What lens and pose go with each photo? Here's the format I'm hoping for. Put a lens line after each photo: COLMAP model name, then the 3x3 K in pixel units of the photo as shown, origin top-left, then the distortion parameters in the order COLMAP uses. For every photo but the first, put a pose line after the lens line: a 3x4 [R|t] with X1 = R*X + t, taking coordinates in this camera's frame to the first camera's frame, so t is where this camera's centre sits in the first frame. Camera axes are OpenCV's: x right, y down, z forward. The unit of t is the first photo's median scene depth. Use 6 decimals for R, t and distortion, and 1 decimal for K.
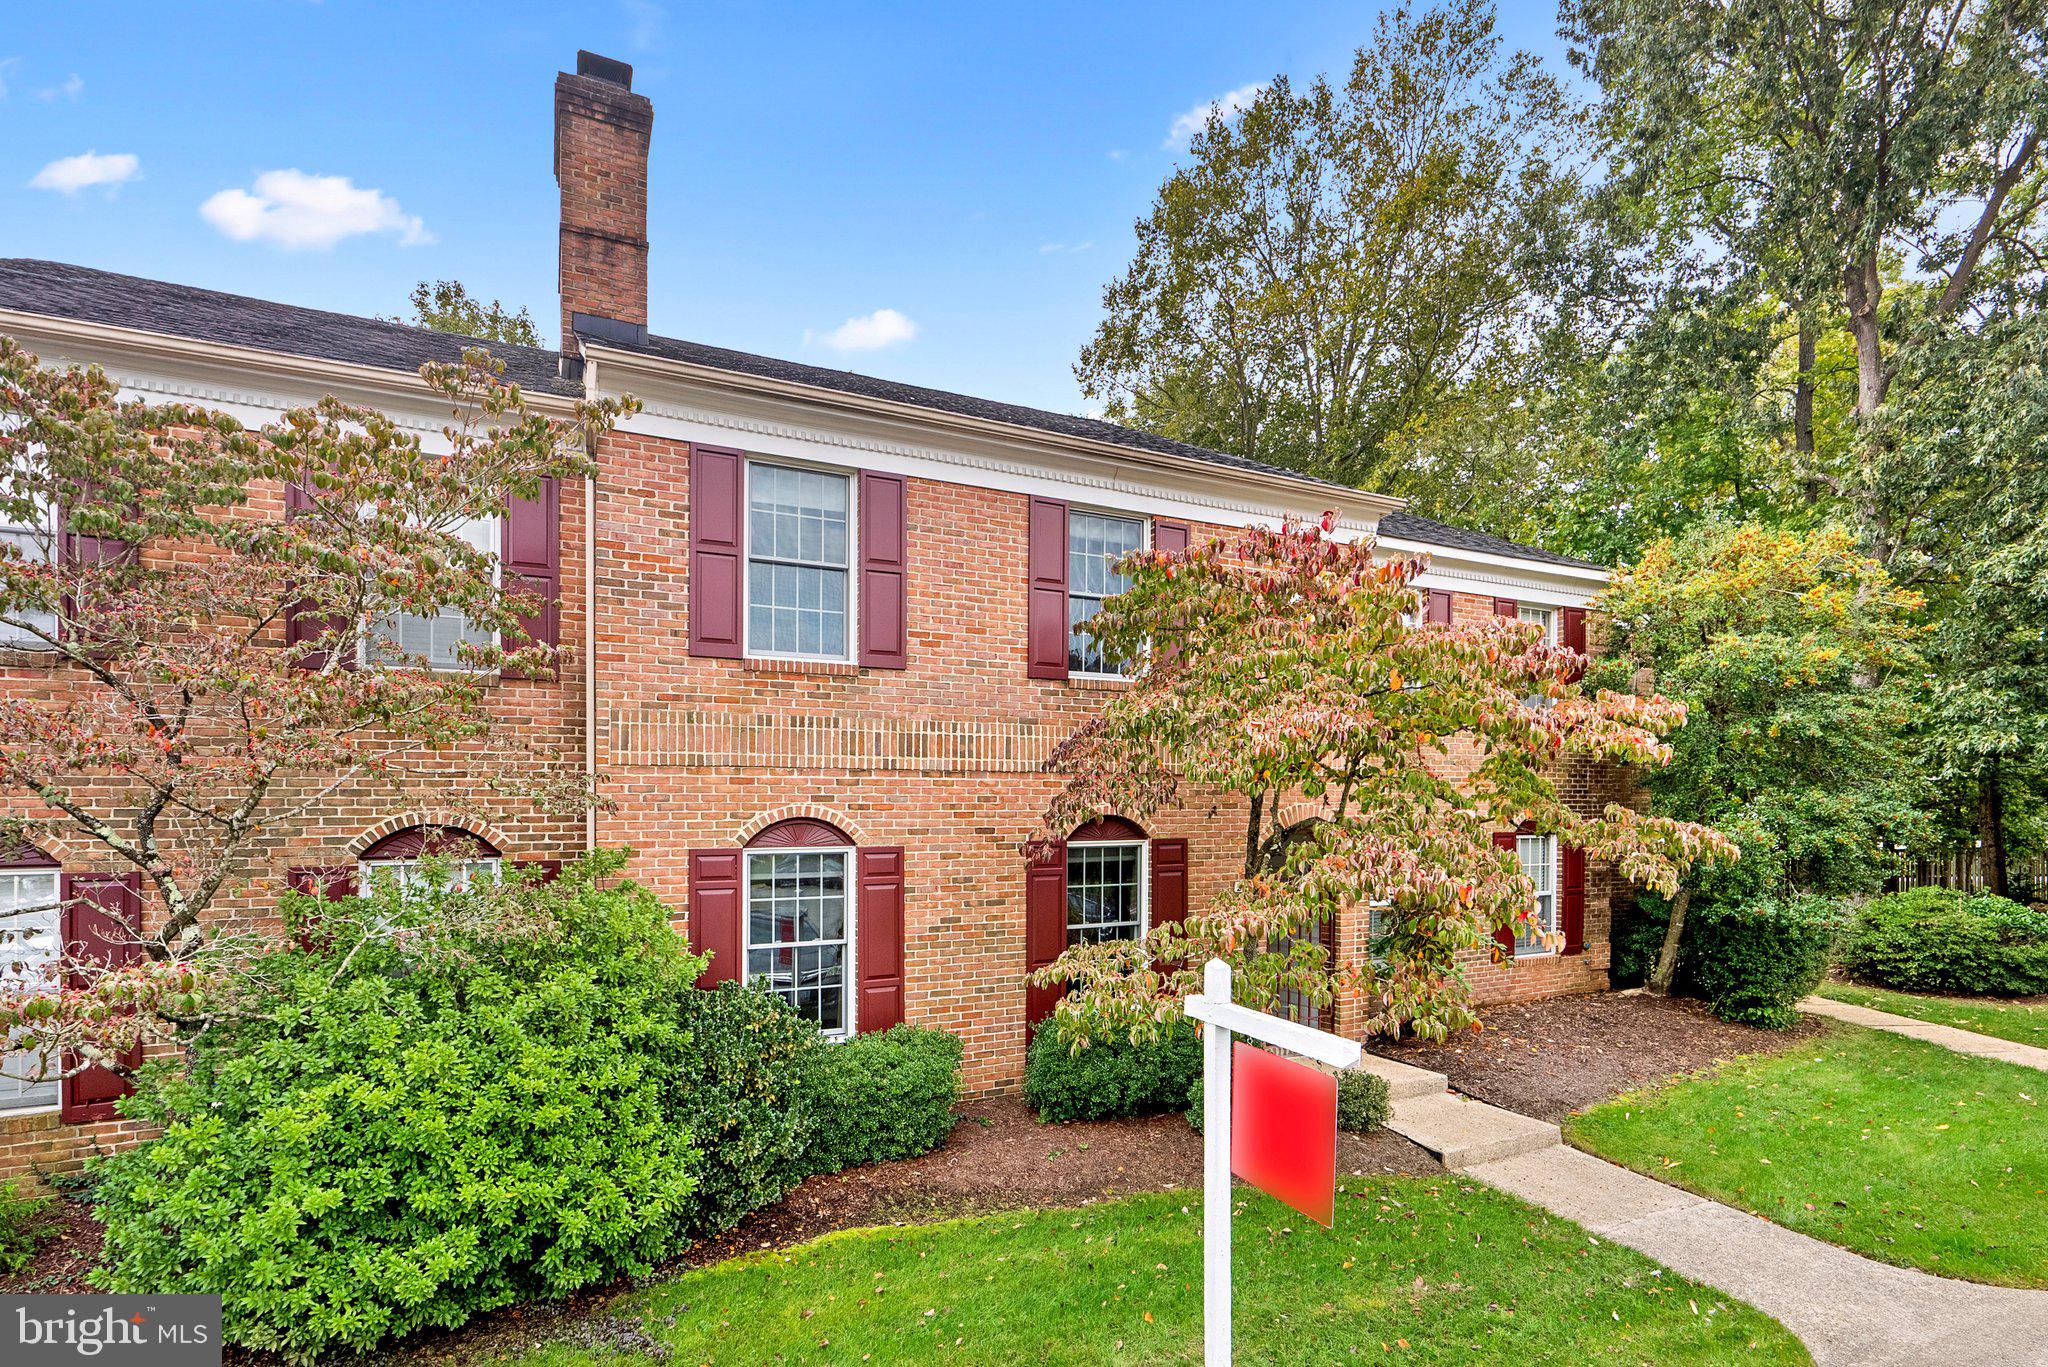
lens RADIAL K [[955.2, 0, 1048.4], [0, 955.2, 875.4], [0, 0, 1]] dist [-0.004279, -0.000532]
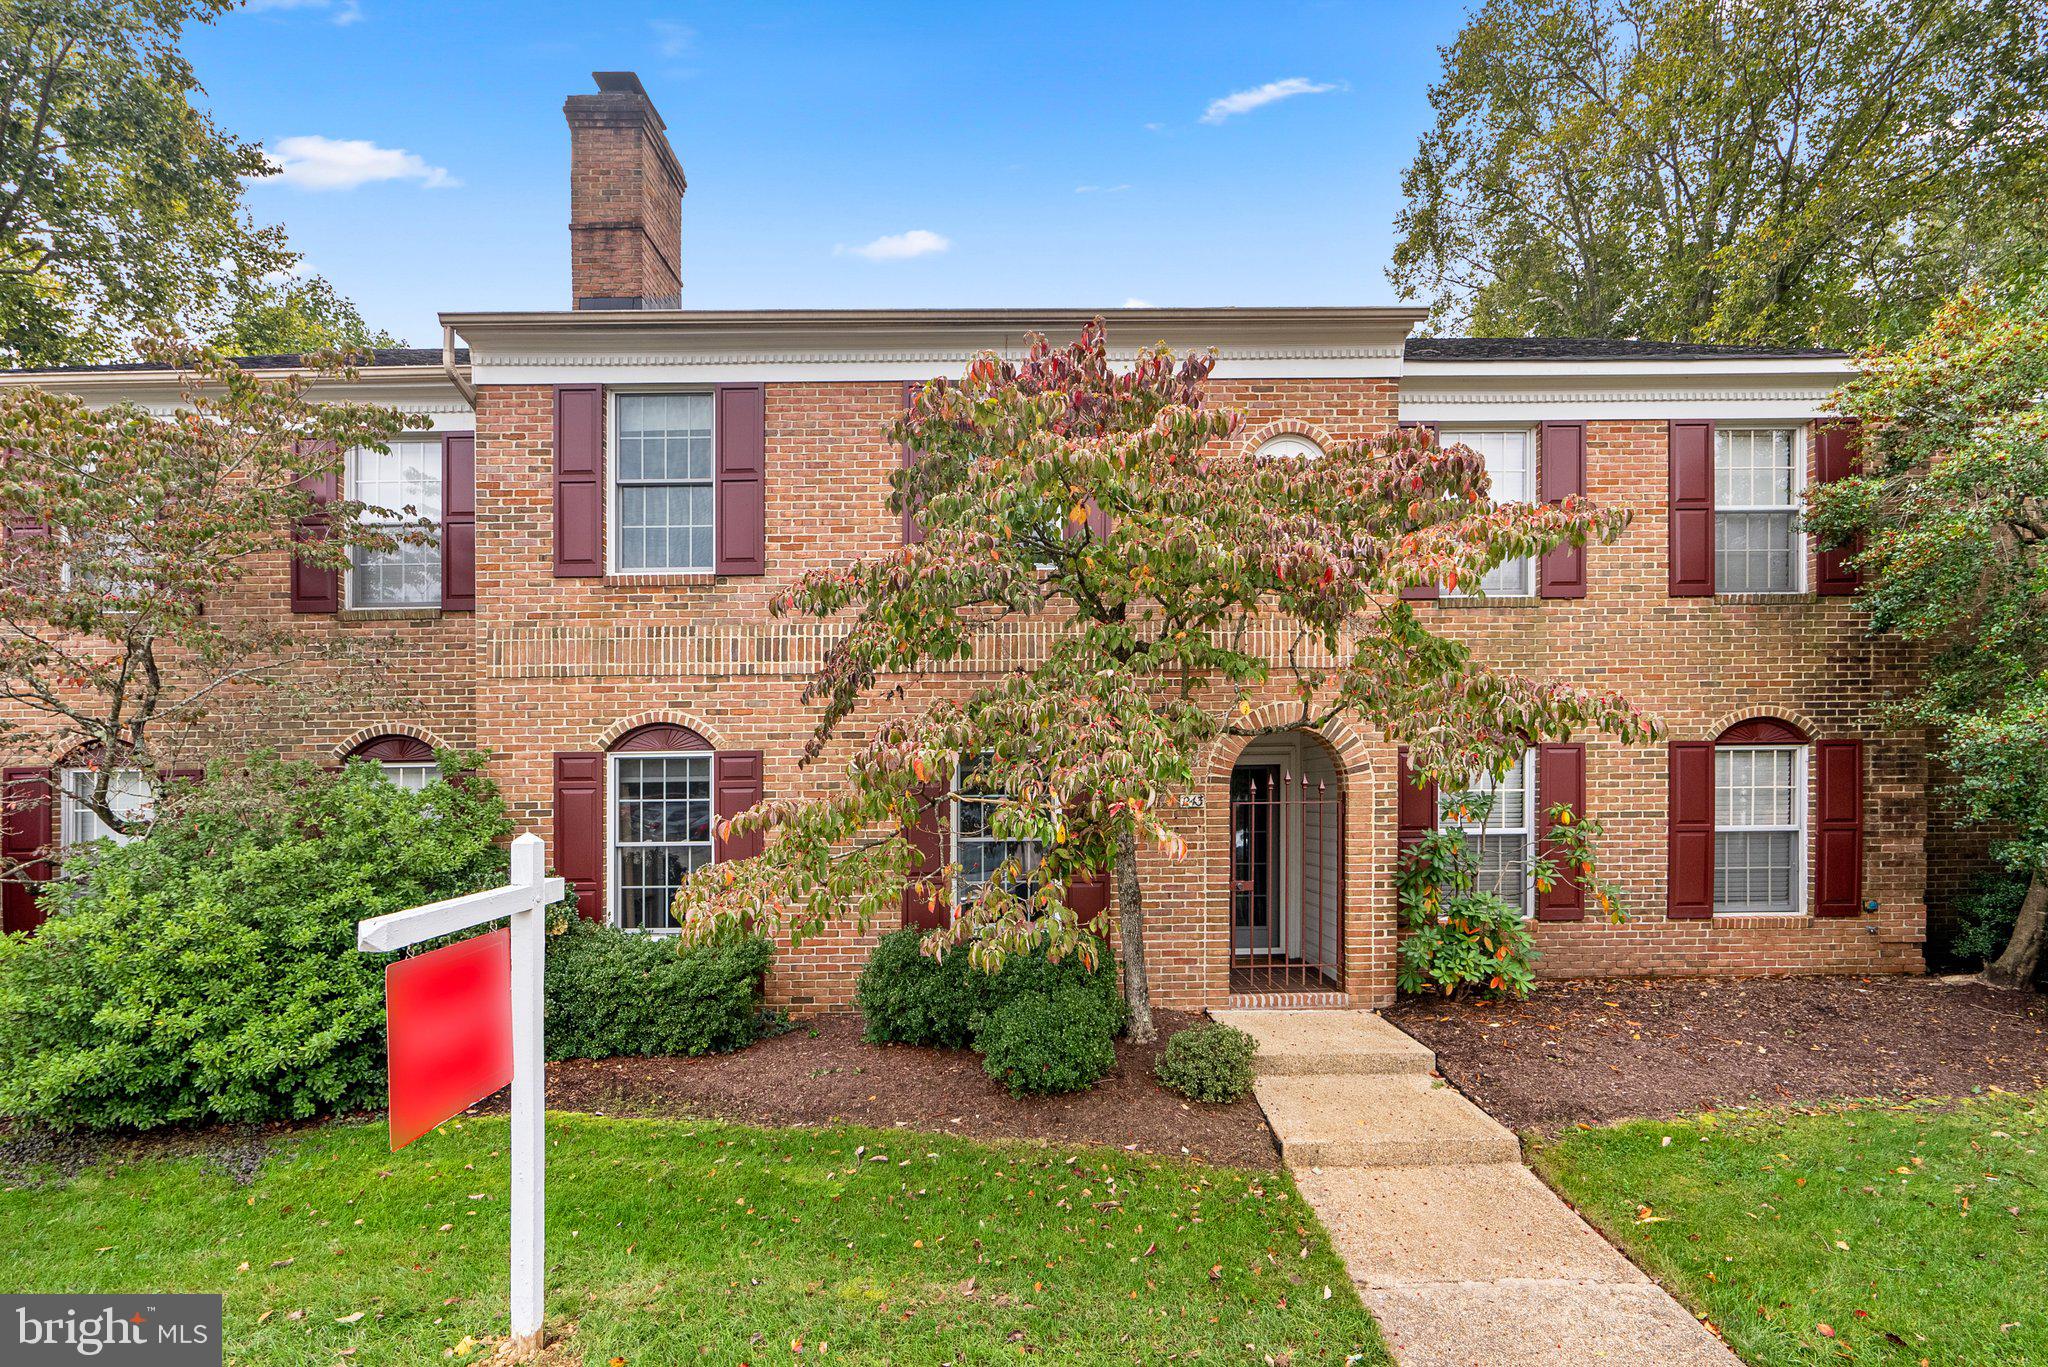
lens RADIAL K [[932.6, 0, 997.4], [0, 932.6, 813.0], [0, 0, 1]] dist [-0.004008, 0.001143]
pose [[0.904994, 0.010381, -0.425297, 0.501349], [-0.015879, 0.999830, -0.009384, 0.041094], [0.425128, 0.015246, 0.905005, 0.223572]]
